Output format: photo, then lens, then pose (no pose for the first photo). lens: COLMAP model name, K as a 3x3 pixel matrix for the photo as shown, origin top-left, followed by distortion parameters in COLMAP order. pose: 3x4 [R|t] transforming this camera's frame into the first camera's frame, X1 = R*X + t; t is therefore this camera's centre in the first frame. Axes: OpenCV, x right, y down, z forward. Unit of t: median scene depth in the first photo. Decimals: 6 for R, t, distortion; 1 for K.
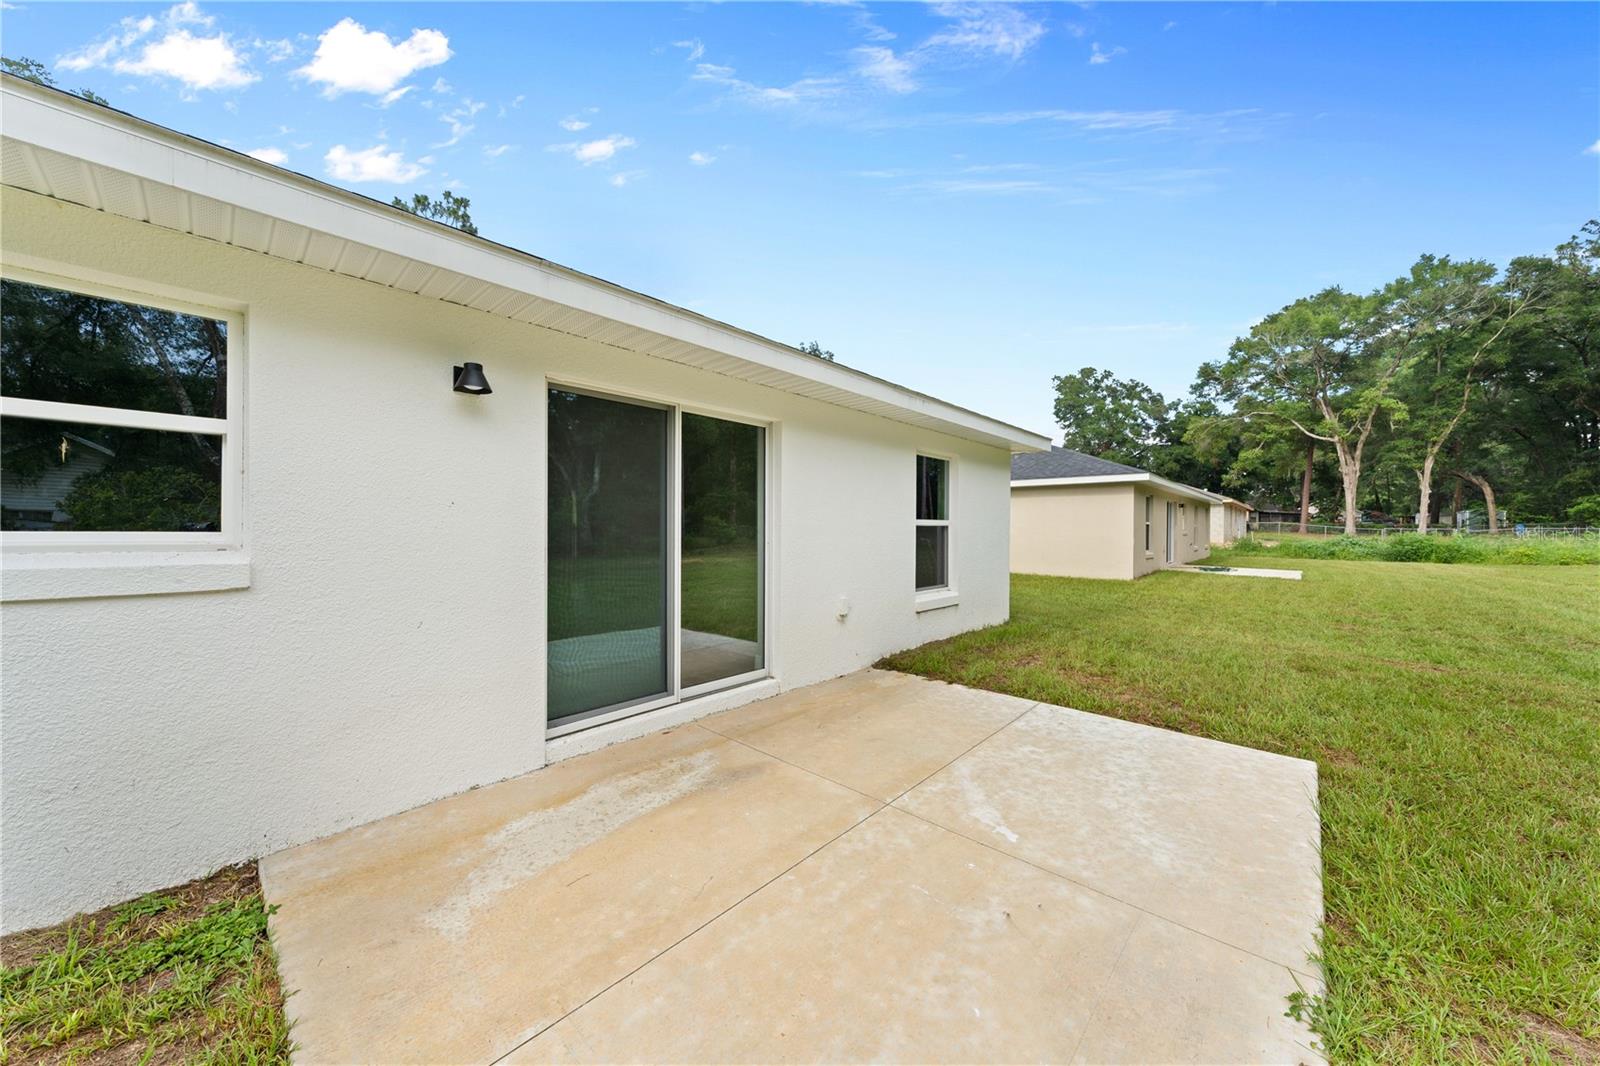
lens RADIAL K [[556.2, 0, 800.0], [0, 556.2, 533.0], [0, 0, 1]] dist [-0.001200, 0.000200]
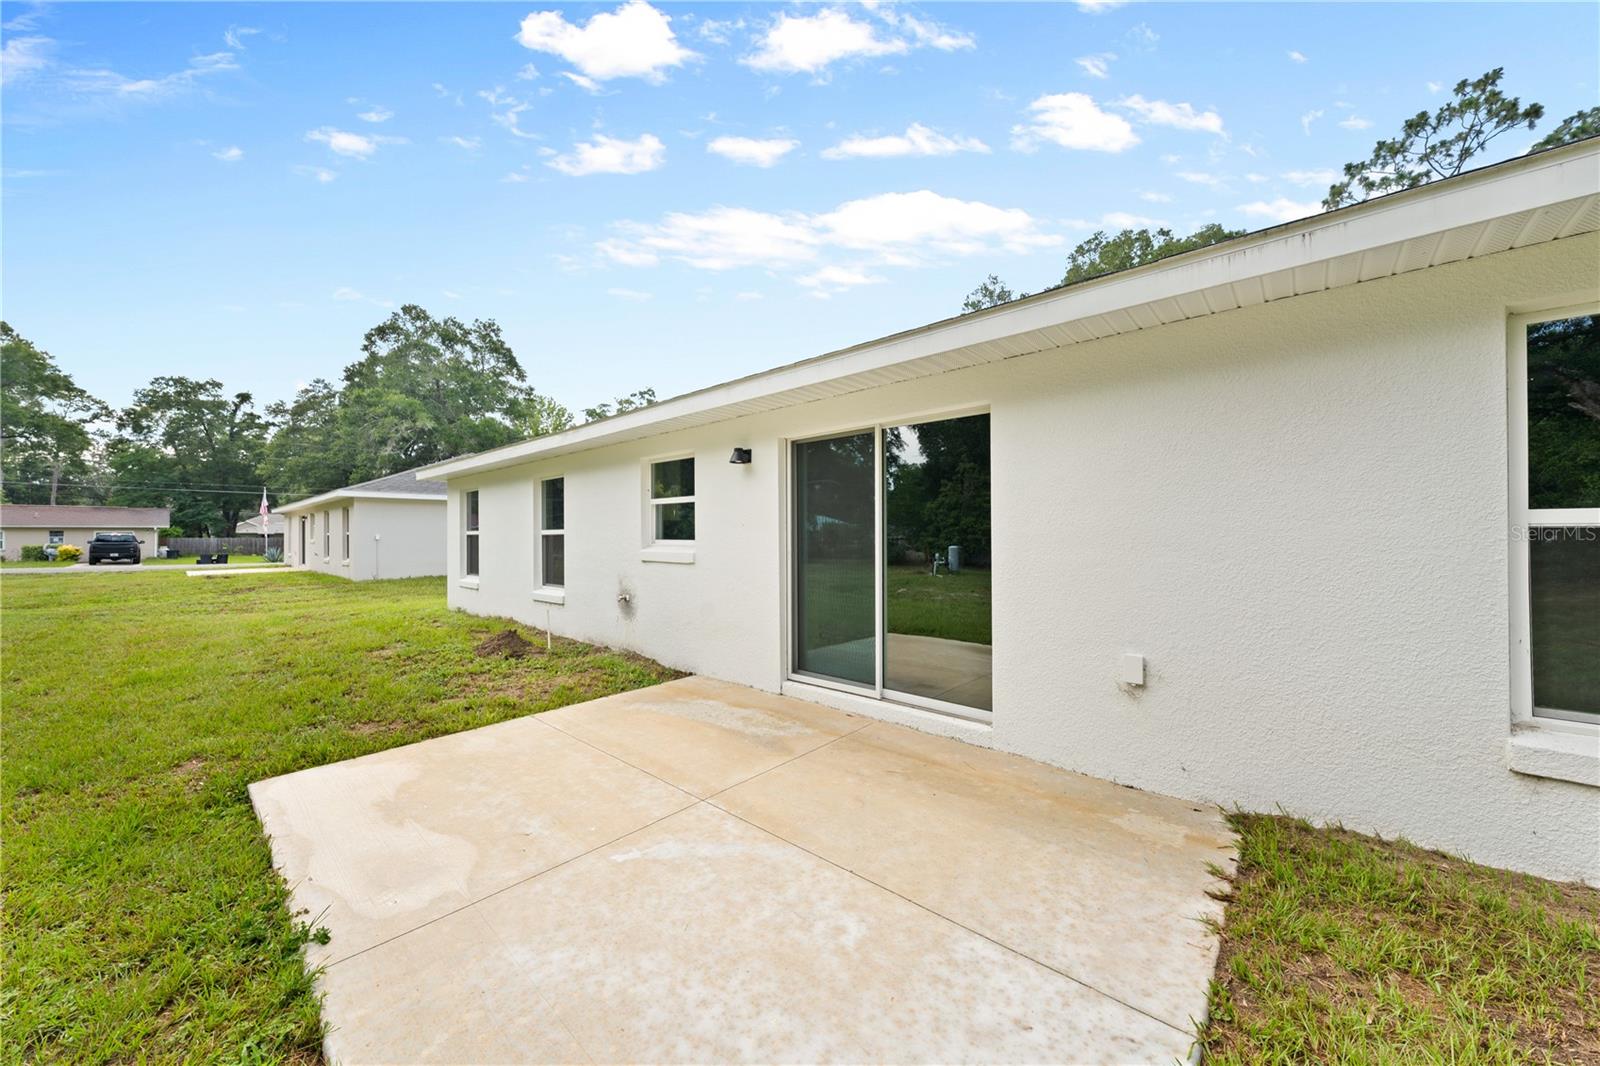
lens RADIAL K [[555.3, 0, 789.1], [0, 555.3, 535.4], [0, 0, 1]] dist [-0.000417, 0.000046]
pose [[0.004895, -0.003665, -0.999981, 0.248778], [-0.003464, 0.999987, -0.003682, -0.002510], [0.999982, 0.003482, 0.004883, 0.236704]]
